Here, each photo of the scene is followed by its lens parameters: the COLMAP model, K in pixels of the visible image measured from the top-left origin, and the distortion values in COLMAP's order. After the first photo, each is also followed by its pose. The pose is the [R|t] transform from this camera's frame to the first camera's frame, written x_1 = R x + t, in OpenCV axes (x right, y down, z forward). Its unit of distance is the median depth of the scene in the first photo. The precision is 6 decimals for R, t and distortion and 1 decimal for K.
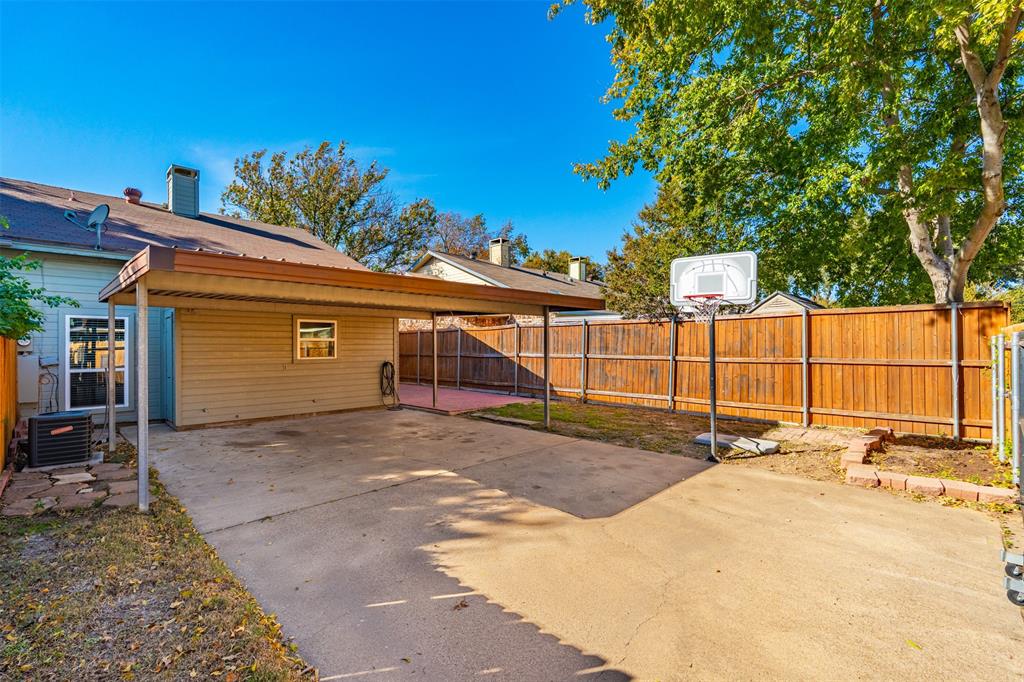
lens RADIAL K [[483.7, 0, 511.1], [0, 483.7, 342.2], [0, 0, 1]] dist [-0.001856, -0.000668]
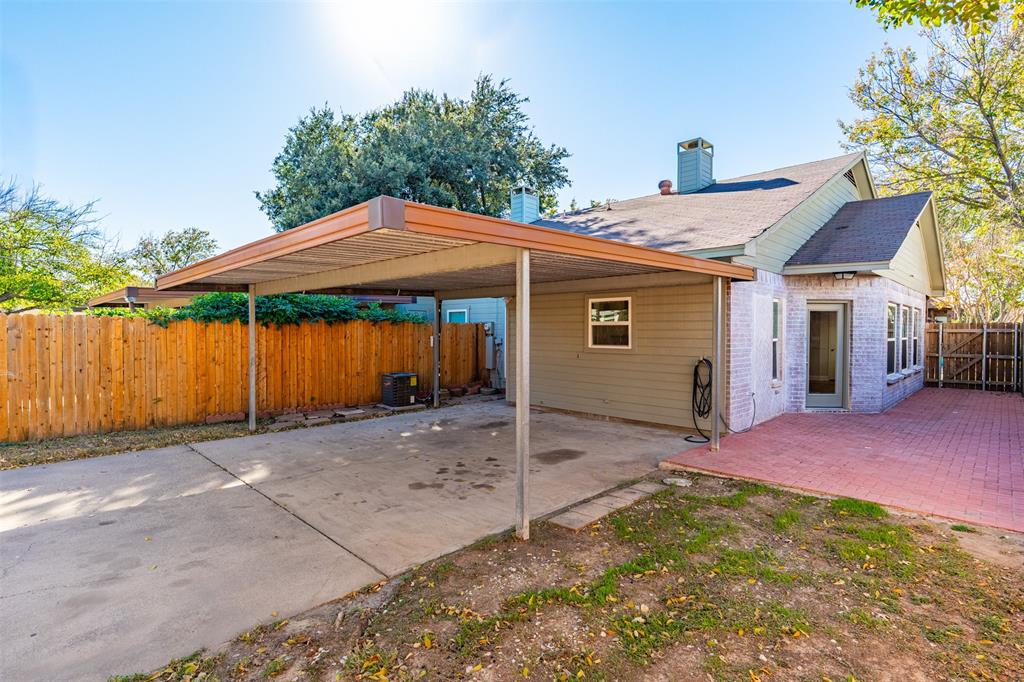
lens RADIAL K [[509.8, 0, 507.0], [0, 509.8, 337.4], [0, 0, 1]] dist [-0.011376, 0.000044]
pose [[-0.020992, 0.015591, -0.999658, 0.666736], [0.003354, 0.999874, 0.015524, 0.005855], [0.999774, -0.003027, -0.021041, 1.348200]]
